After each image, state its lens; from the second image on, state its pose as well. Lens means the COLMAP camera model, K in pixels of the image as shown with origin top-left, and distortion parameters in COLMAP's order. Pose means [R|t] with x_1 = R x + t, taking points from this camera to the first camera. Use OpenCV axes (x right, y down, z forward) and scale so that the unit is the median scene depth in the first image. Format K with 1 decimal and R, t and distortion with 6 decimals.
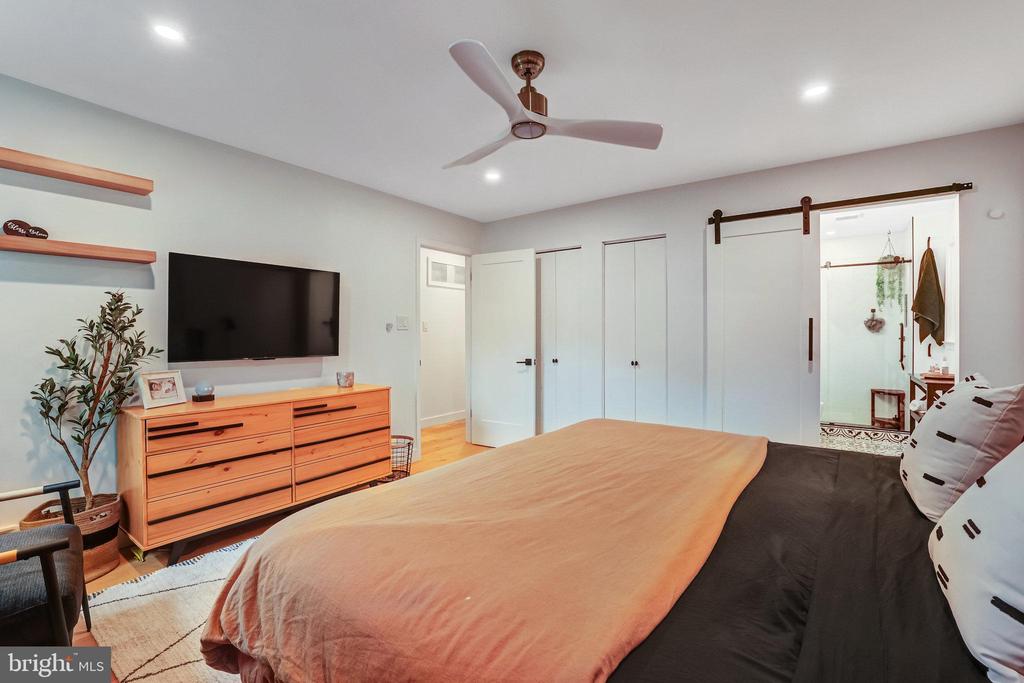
lens RADIAL K [[441.9, 0, 514.2], [0, 441.9, 336.9], [0, 0, 1]] dist [0.002040, 0.000342]
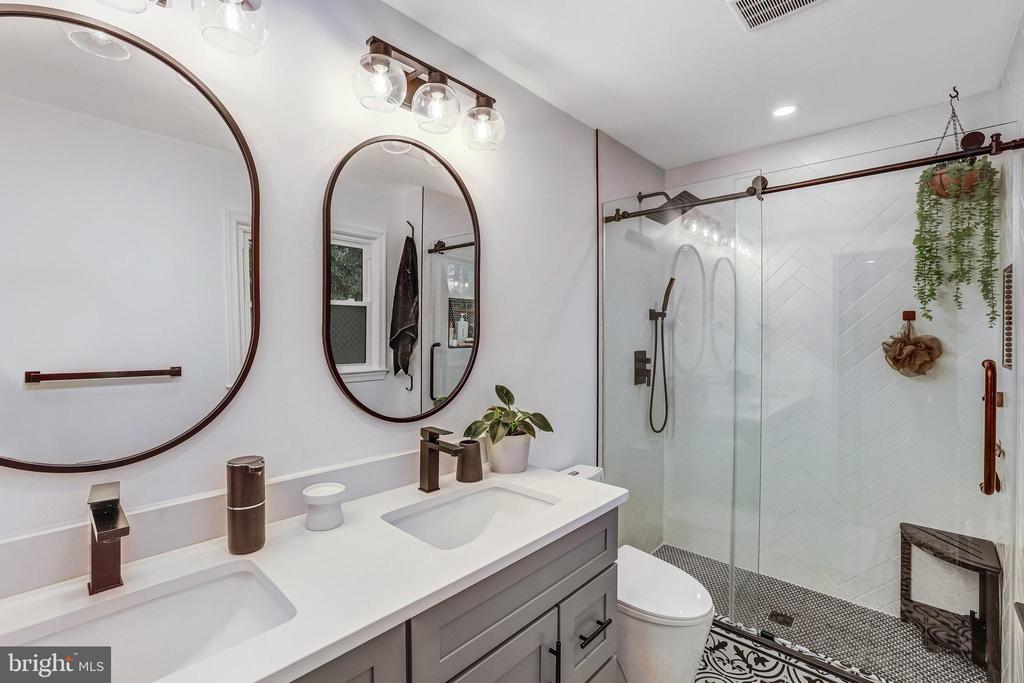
lens RADIAL K [[441.9, 0, 509.7], [0, 441.9, 341.3], [0, 0, 1]] dist [0.002040, 0.000342]
pose [[0.992856, 0.006370, -0.119147, 0.533548], [-0.006495, 0.999979, -0.000661, -0.036330], [0.119140, 0.001430, 0.992876, 0.601778]]
